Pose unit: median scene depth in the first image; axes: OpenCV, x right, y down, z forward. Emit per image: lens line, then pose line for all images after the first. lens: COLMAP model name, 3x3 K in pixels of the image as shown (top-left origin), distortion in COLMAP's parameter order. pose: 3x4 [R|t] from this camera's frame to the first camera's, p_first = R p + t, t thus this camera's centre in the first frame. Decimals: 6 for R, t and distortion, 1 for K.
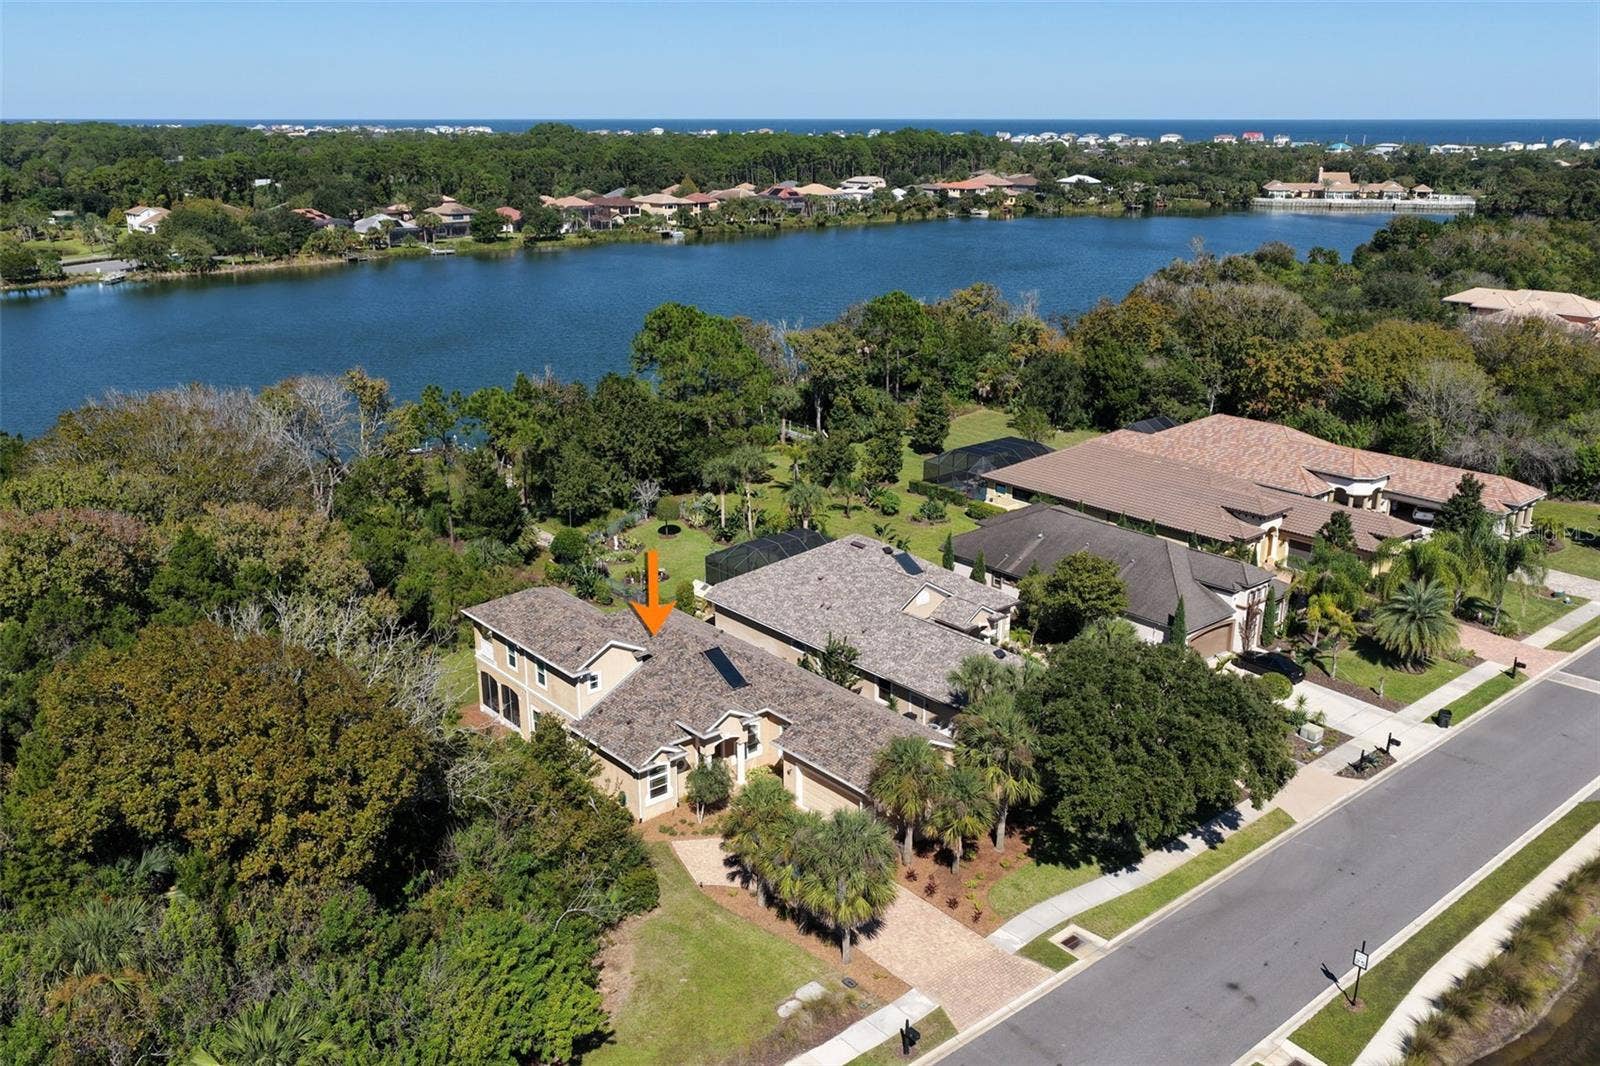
lens RADIAL K [[1317.8, 0, 800.0], [0, 1317.8, 533.0], [0, 0, 1]] dist [-0.016995, 0.040886]
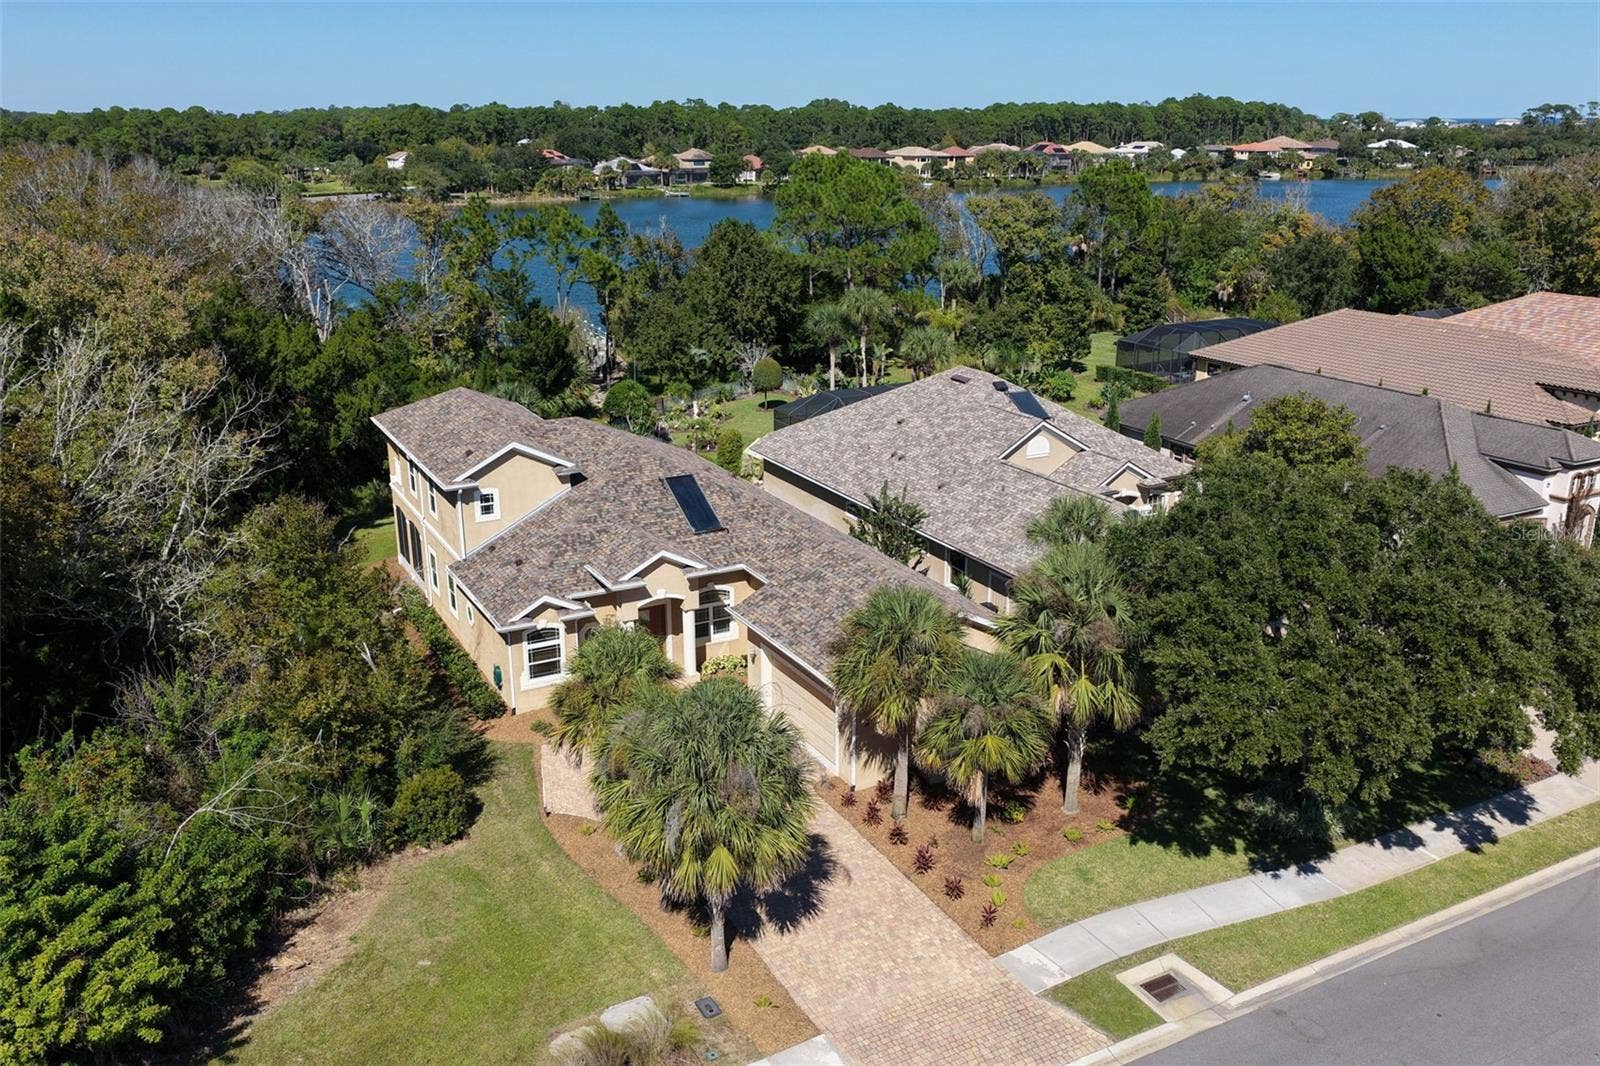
lens RADIAL K [[1317.8, 0, 800.0], [0, 1317.8, 533.0], [0, 0, 1]] dist [-0.016995, 0.040886]
pose [[0.977597, 0.061897, -0.201179, 0.126278], [-0.061835, 0.998065, 0.006599, 0.107807], [0.201198, 0.005989, 0.979532, 0.361925]]
